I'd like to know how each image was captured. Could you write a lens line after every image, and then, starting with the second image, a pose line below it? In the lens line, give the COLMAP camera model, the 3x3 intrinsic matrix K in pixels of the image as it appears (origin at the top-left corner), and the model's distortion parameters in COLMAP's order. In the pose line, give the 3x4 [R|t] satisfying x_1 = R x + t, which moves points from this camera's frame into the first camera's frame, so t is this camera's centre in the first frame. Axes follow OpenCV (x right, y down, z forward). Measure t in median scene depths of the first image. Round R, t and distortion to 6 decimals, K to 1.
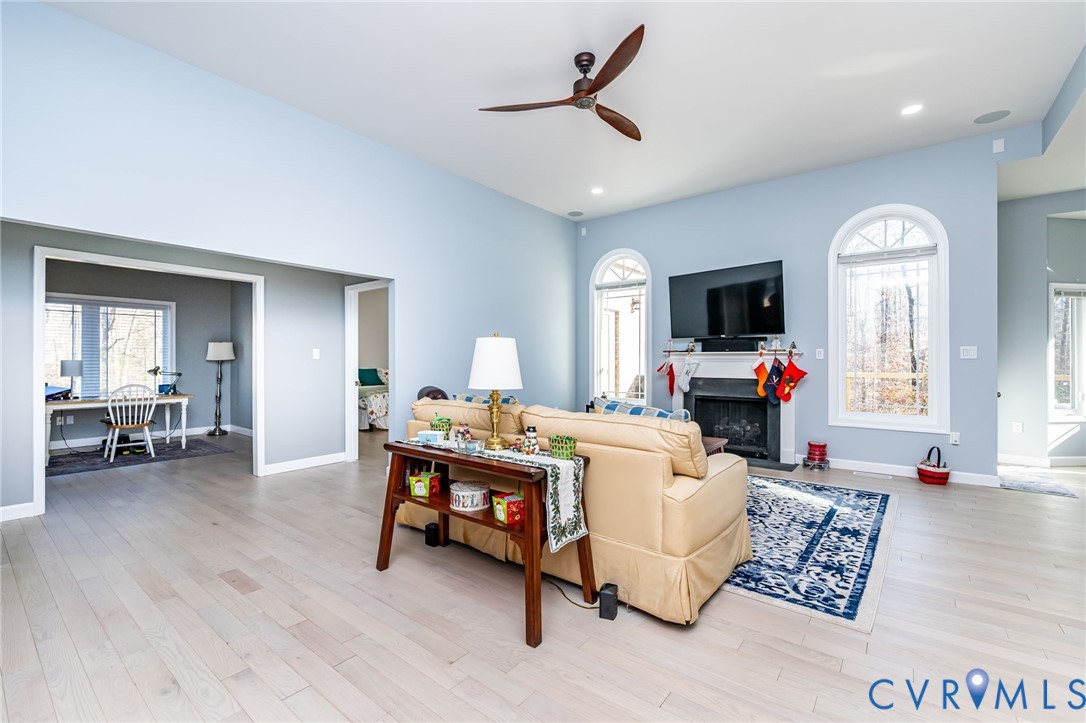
lens RADIAL K [[467.0, 0, 540.7], [0, 467.0, 358.6], [0, 0, 1]] dist [0.000467, -0.000067]
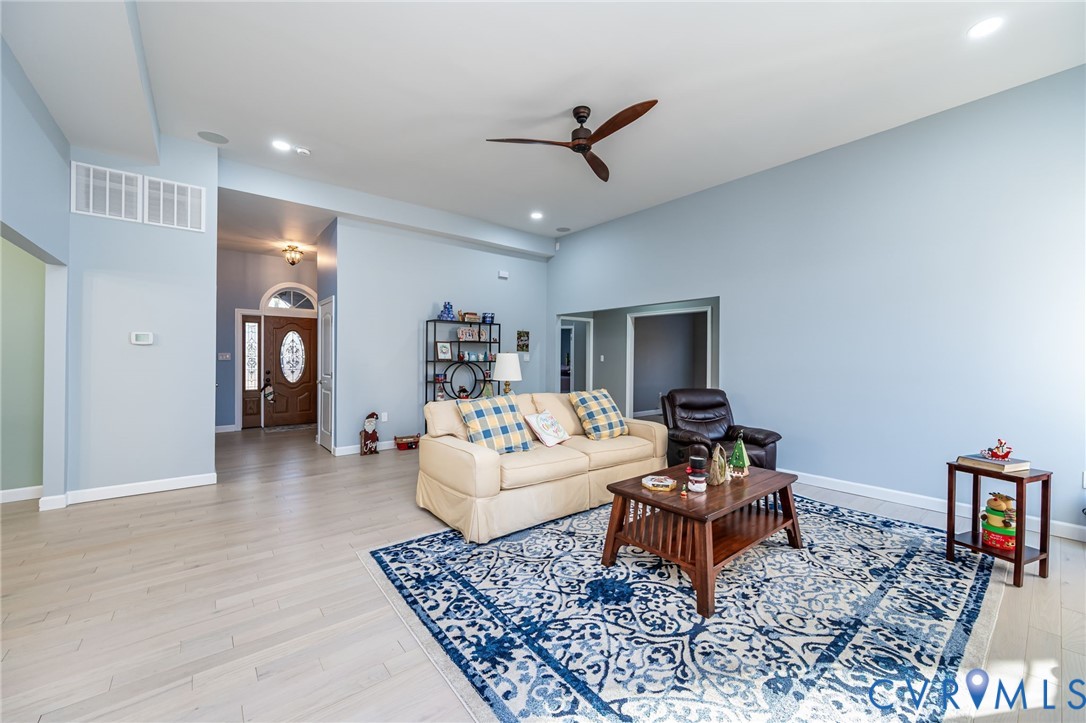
lens RADIAL K [[423.1, 0, 541.2], [0, 423.1, 360.0], [0, 0, 1]] dist [-0.003791, 0.001287]
pose [[-0.224420, 0.004329, -0.974483, 1.330941], [-0.002061, 0.999986, 0.004917, -0.014329], [0.974490, 0.003111, -0.224407, 1.330627]]
